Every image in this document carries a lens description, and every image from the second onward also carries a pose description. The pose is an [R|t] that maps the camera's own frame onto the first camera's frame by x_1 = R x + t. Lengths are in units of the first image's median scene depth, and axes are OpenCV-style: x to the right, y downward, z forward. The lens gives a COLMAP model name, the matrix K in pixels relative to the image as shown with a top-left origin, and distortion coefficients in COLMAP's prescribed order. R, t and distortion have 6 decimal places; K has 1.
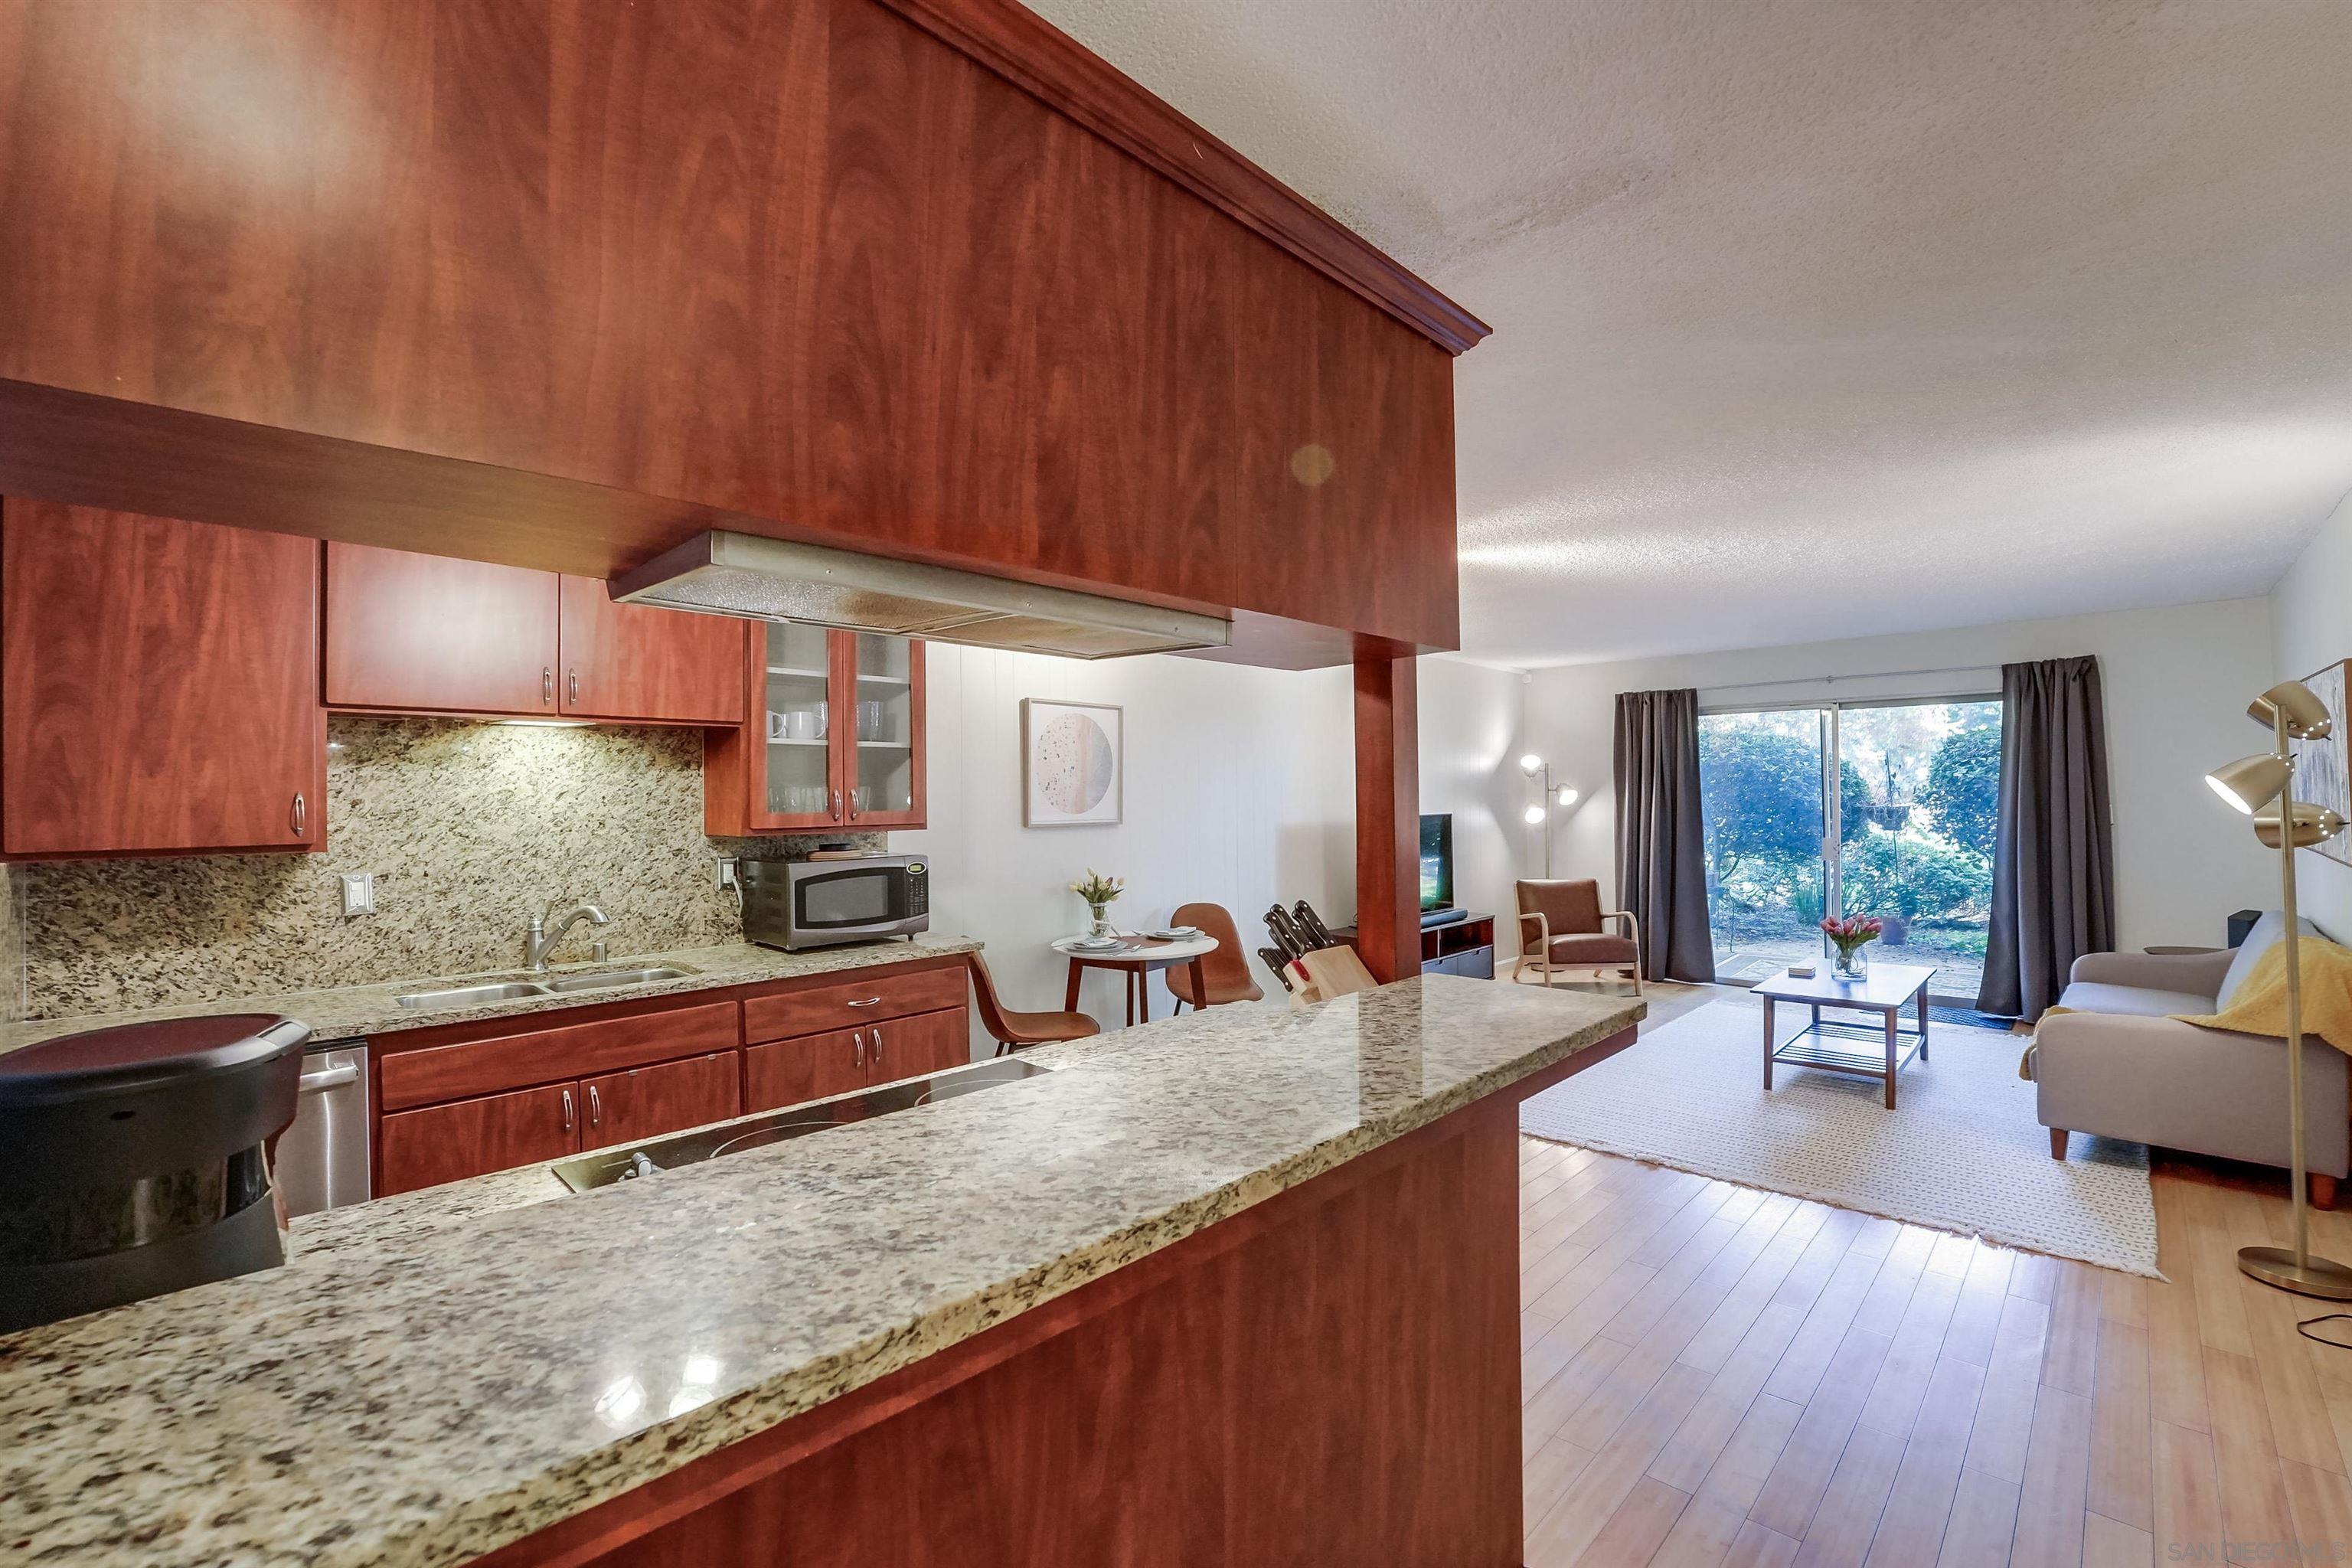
lens RADIAL K [[978.9, 0, 1186.7], [0, 978.9, 794.8], [0, 0, 1]] dist [-0.022062, 0.002139]
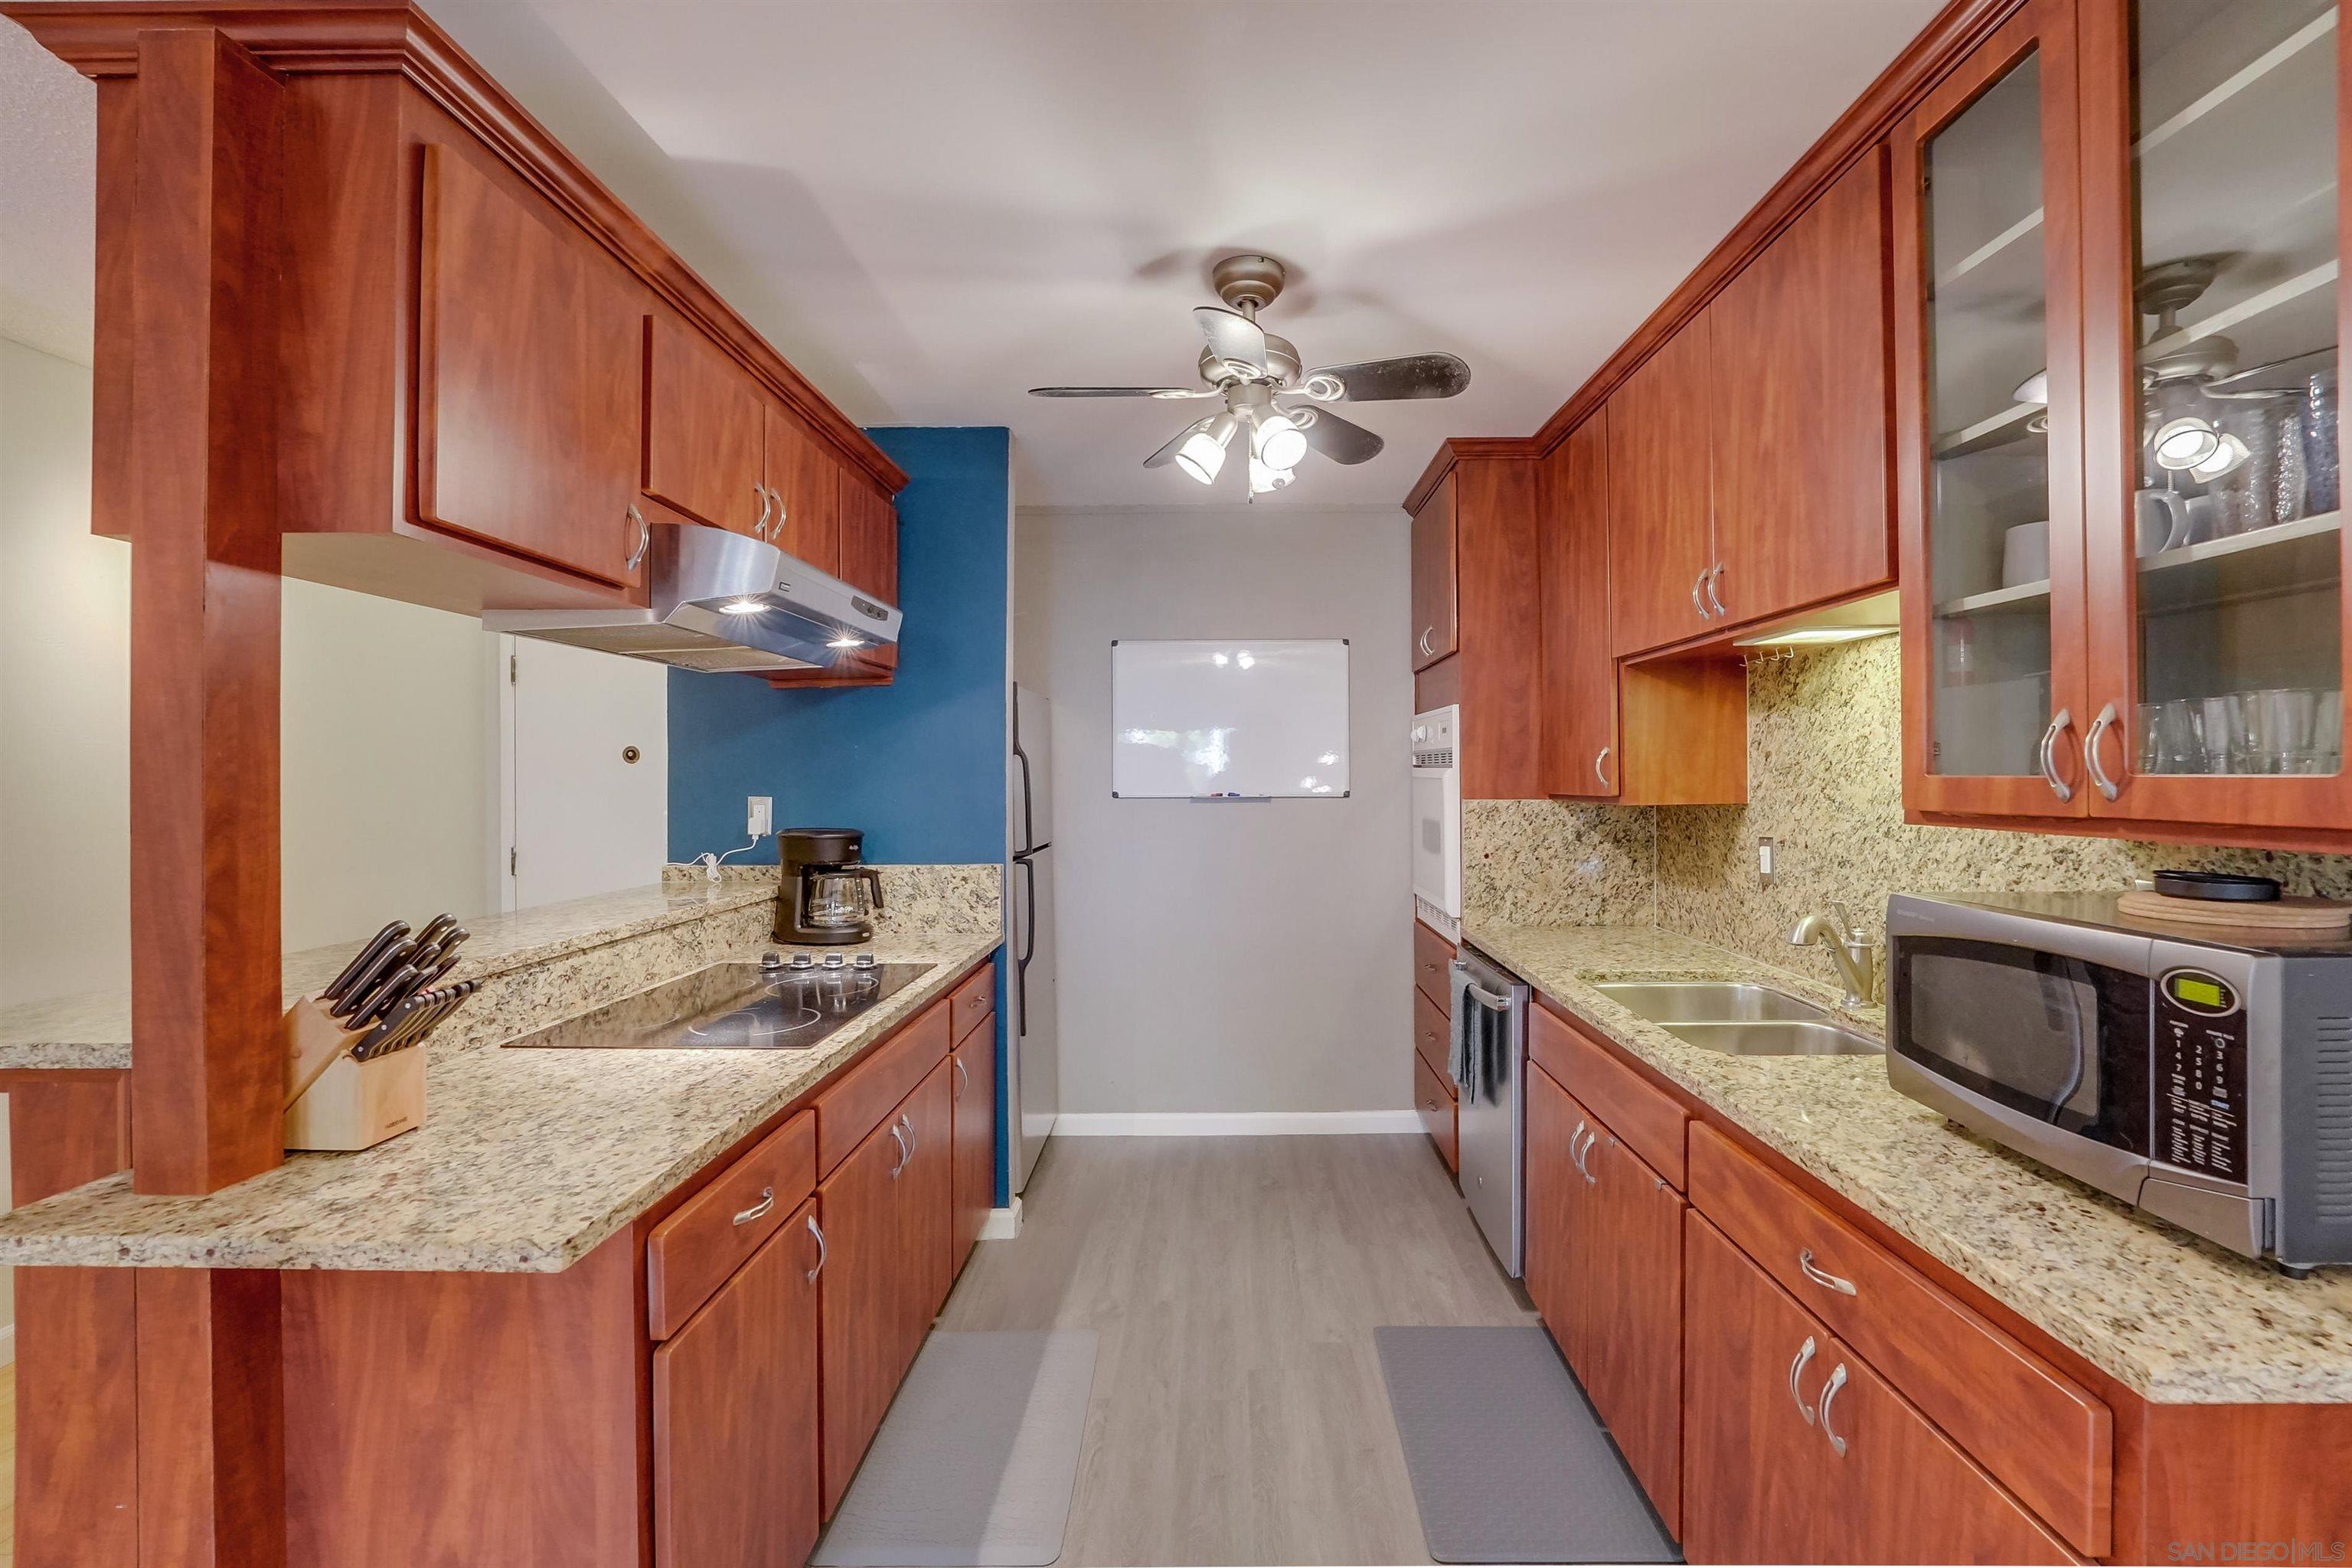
lens RADIAL K [[978.9, 0, 1219.4], [0, 978.9, 768.2], [0, 0, 1]] dist [-0.022062, 0.002139]
pose [[-0.720528, 0.008703, -0.693371, 0.087192], [0.014366, 0.999894, -0.002378, 0.012401], [0.693277, -0.011674, -0.720577, 1.074135]]
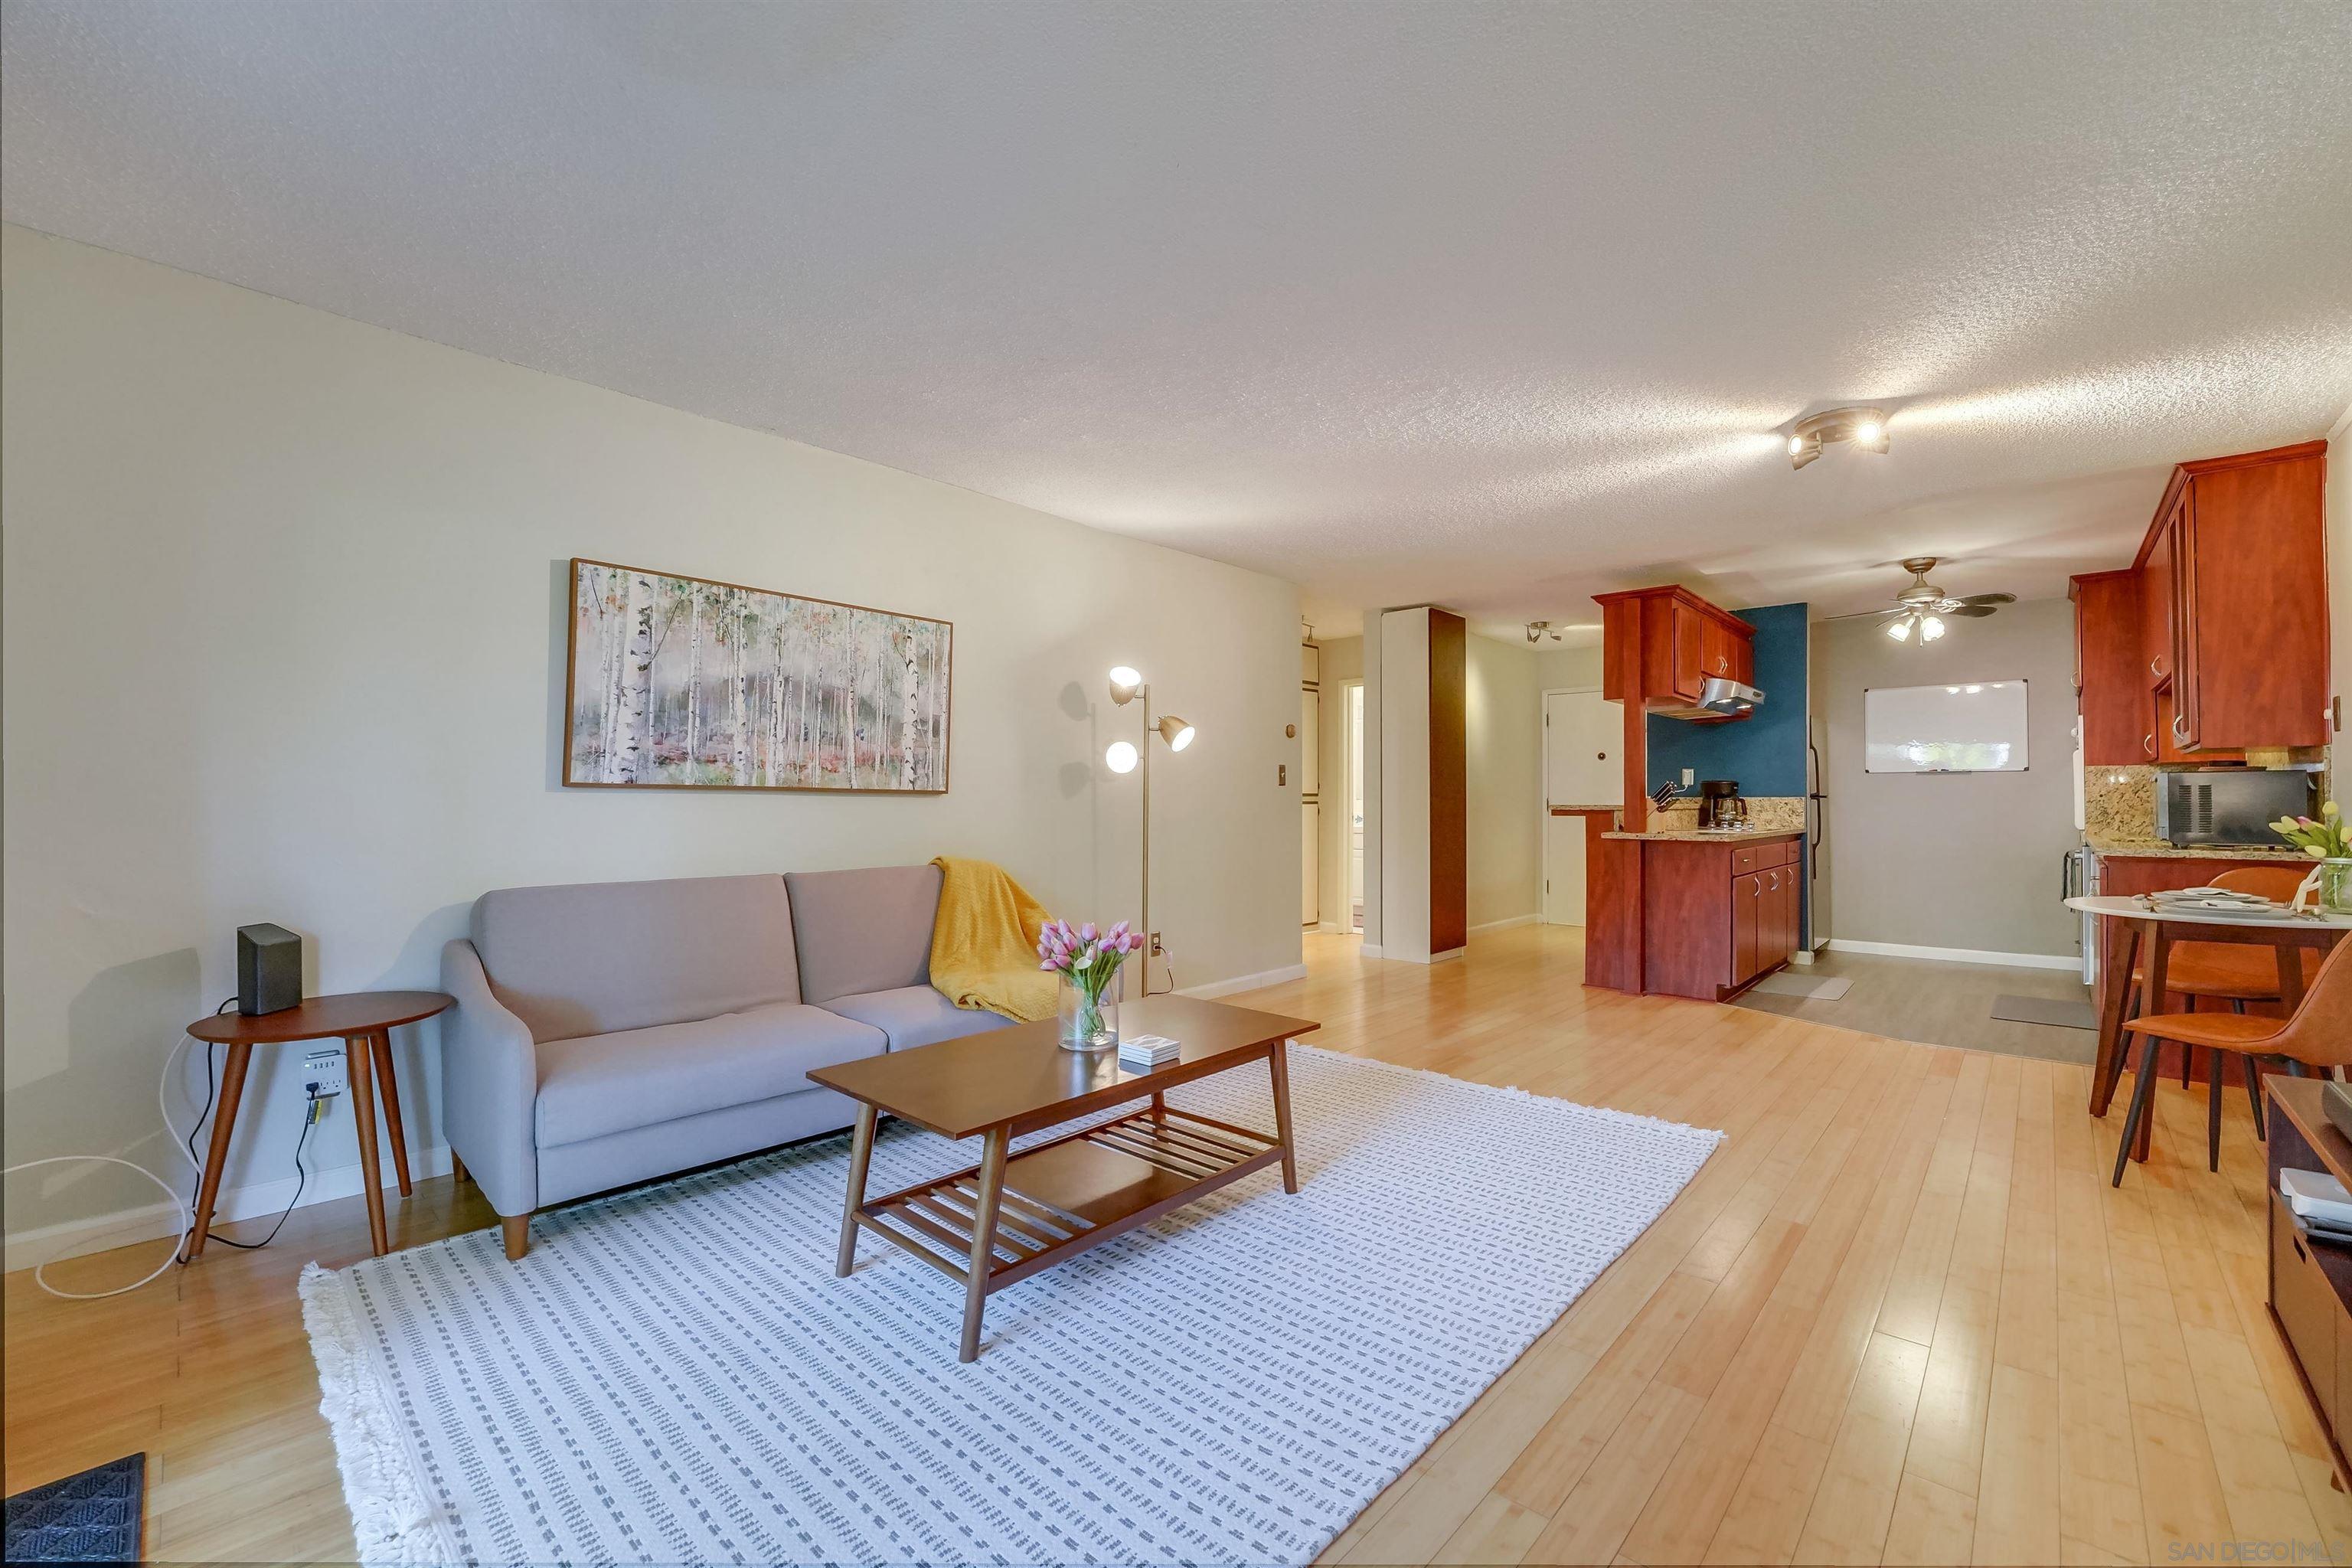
lens RADIAL K [[978.9, 0, 1186.2], [0, 978.9, 788.8], [0, 0, 1]] dist [-0.022062, 0.002139]
pose [[-0.999158, 0.009568, -0.039885, 0.941875], [0.010143, 0.999847, -0.014224, 0.091807], [0.039743, -0.014617, -0.999103, 2.211573]]
